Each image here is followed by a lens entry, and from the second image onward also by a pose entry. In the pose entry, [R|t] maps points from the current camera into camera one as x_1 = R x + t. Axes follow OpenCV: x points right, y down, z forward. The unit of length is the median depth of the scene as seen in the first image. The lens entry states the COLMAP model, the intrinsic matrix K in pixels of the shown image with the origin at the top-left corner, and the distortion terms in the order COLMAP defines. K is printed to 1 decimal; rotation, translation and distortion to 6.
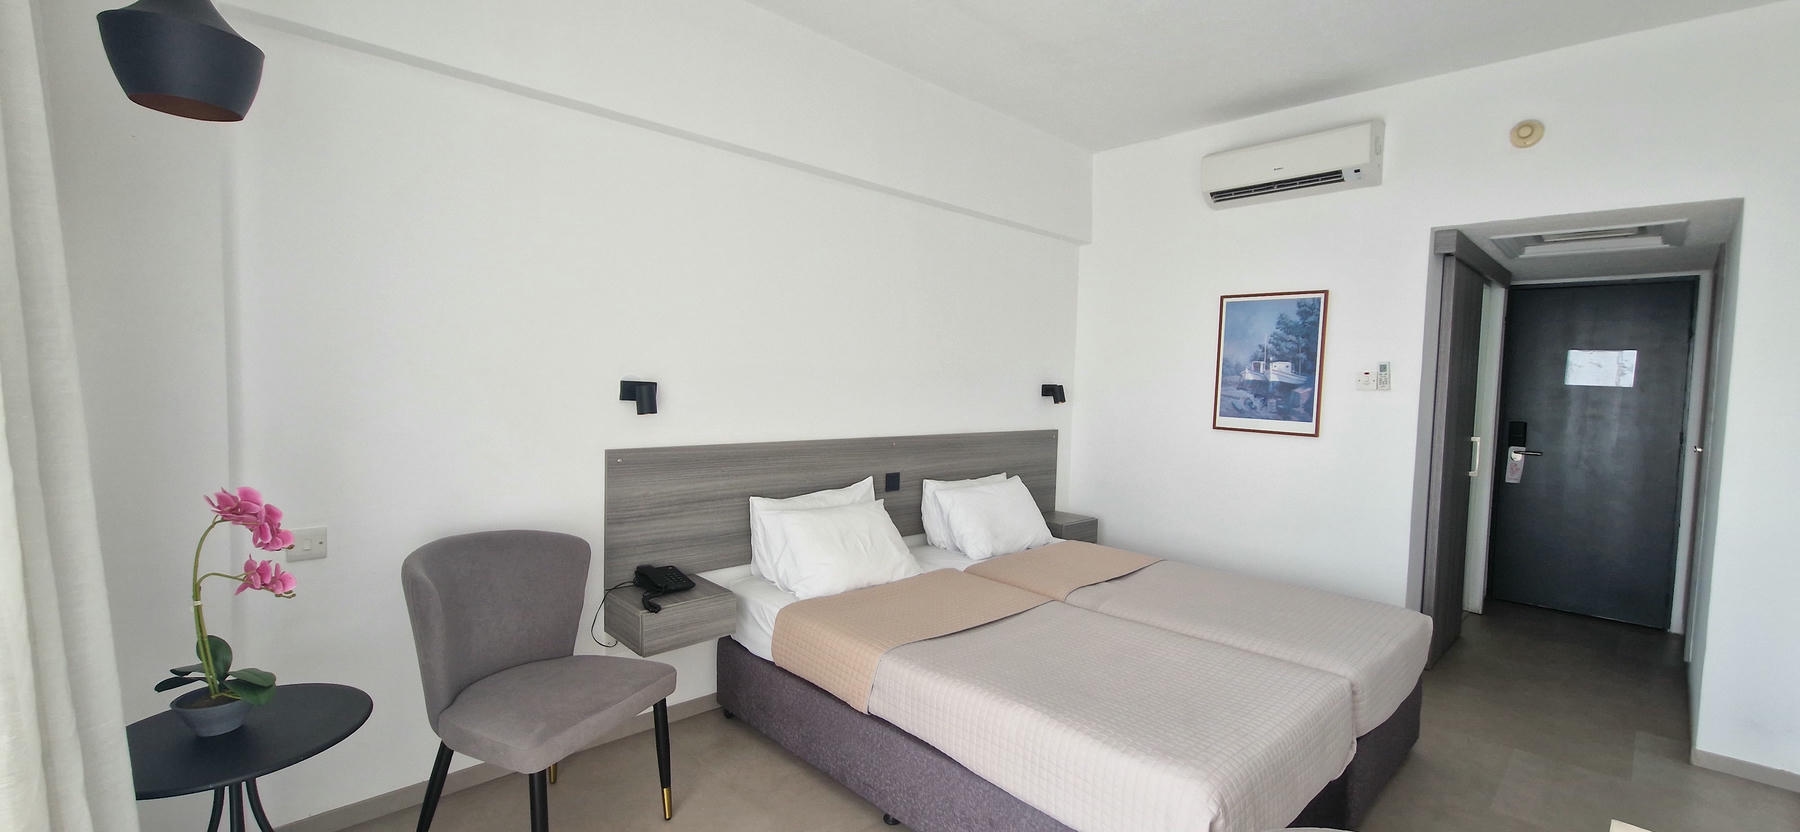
lens RADIAL K [[712.2, 0, 900.0], [0, 712.2, 416.0], [0, 0, 1]] dist [-0.000414, -0.000119]
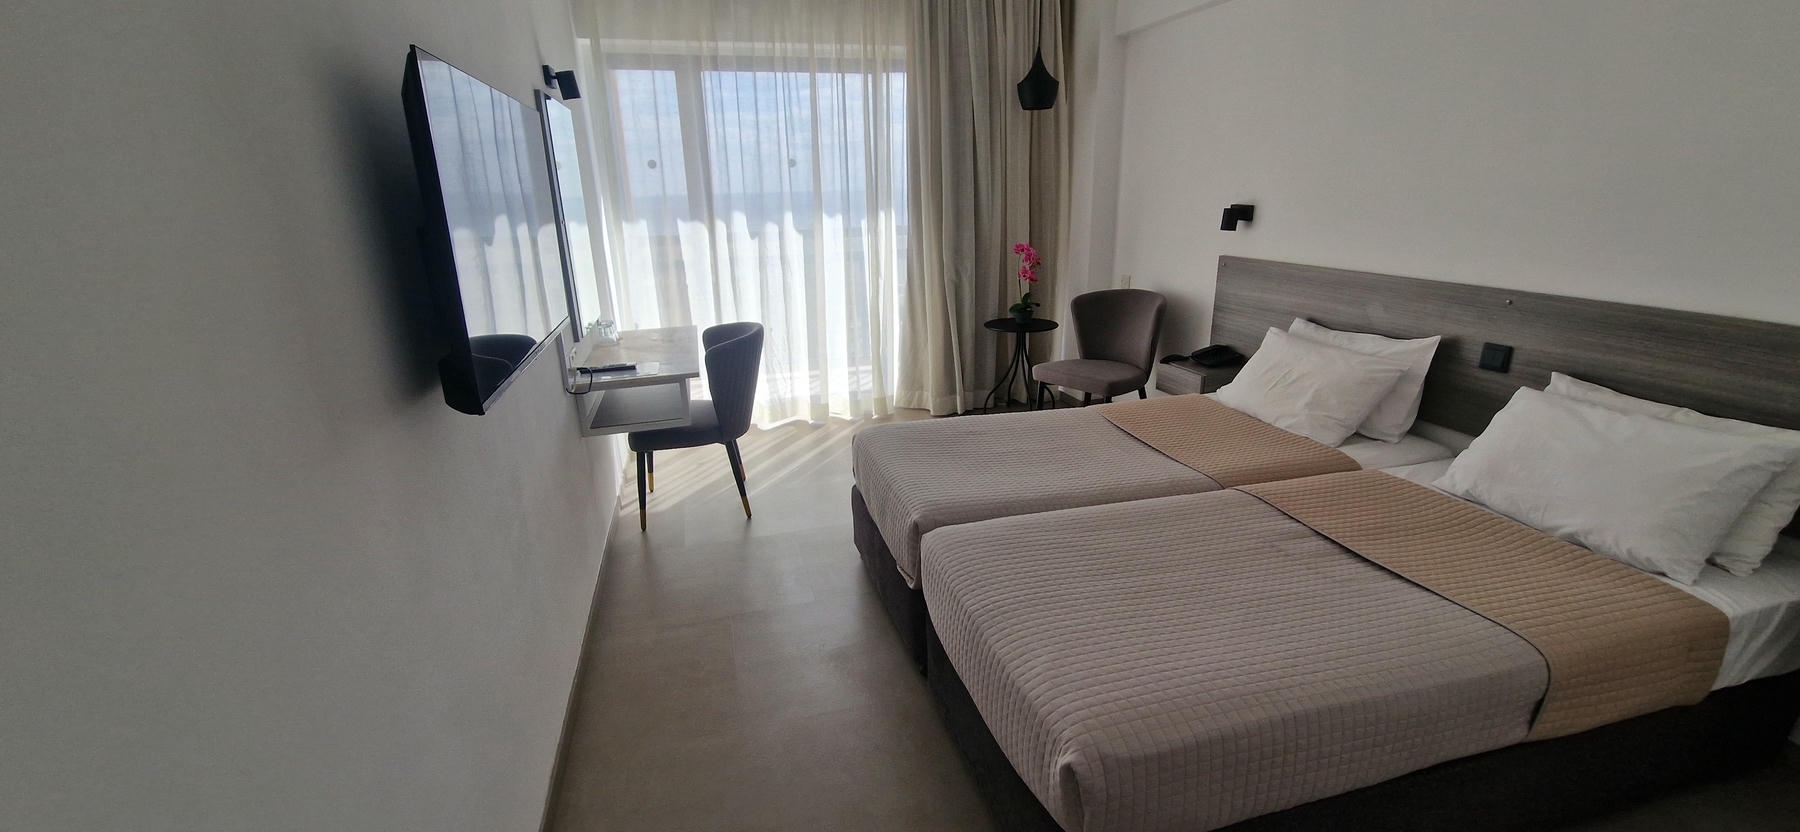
lens RADIAL K [[652.9, 0, 900.0], [0, 652.9, 416.0], [0, 0, 1]] dist [-0.022763, -0.000081]
pose [[-0.425695, 0.267984, -0.864273, 0.903172], [-0.046365, 0.947424, 0.316604, -0.023361], [0.903678, 0.174848, -0.390889, 0.875628]]
